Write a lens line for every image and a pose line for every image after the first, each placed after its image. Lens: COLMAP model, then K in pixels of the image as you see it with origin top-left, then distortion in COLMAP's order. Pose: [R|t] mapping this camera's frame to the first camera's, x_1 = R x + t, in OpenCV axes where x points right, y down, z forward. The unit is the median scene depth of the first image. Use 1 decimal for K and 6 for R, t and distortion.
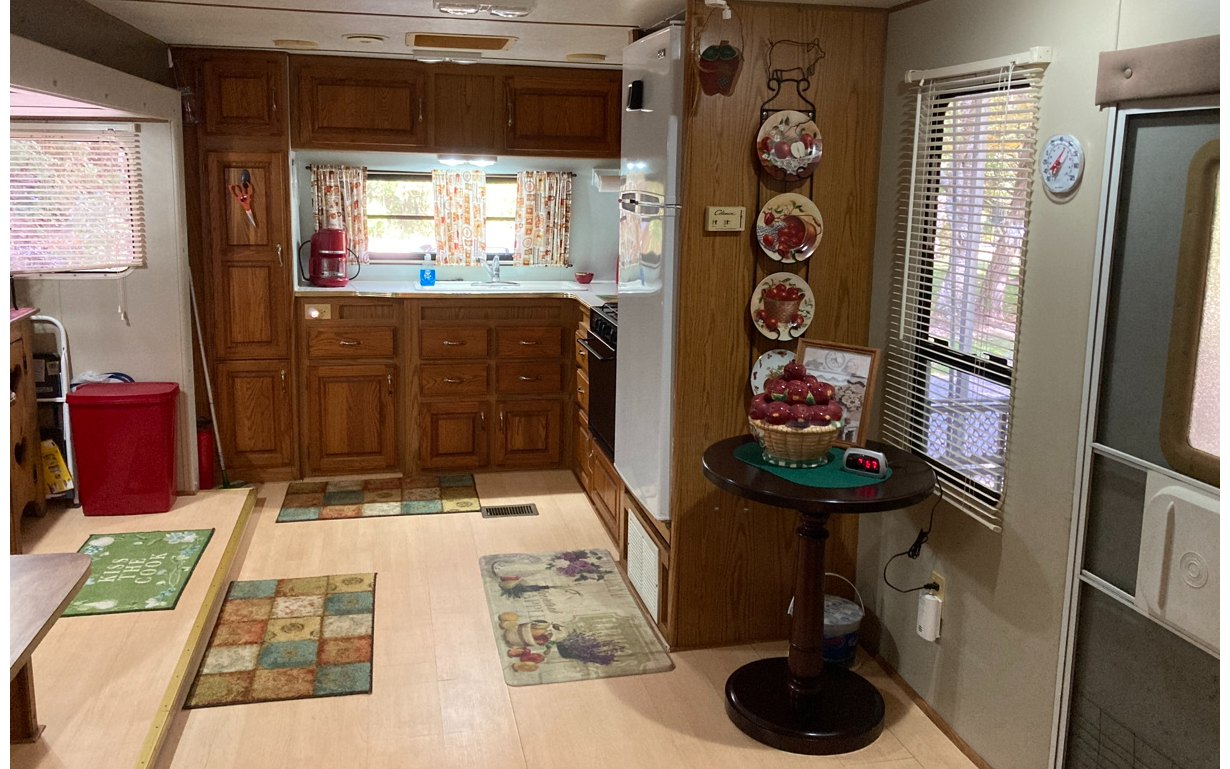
lens RADIAL K [[1020.1, 0, 597.8], [0, 1020.1, 362.8], [0, 0, 1]] dist [0.044160, -0.008029]
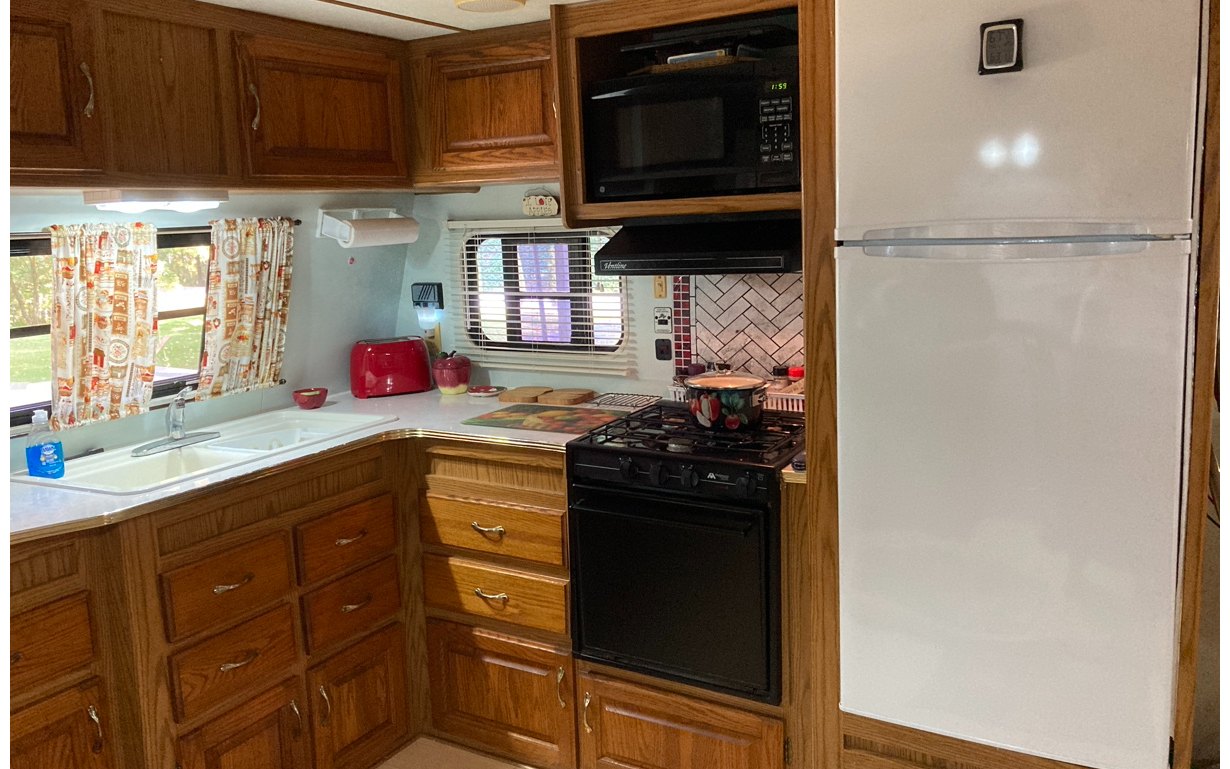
lens RADIAL K [[1020.1, 0, 597.8], [0, 1020.1, 362.8], [0, 0, 1]] dist [0.044160, -0.008029]
pose [[0.670342, -0.157190, 0.725212, -0.329423], [0.183071, 0.982130, 0.043657, -0.101595], [-0.719115, 0.103500, 0.687140, 0.500654]]
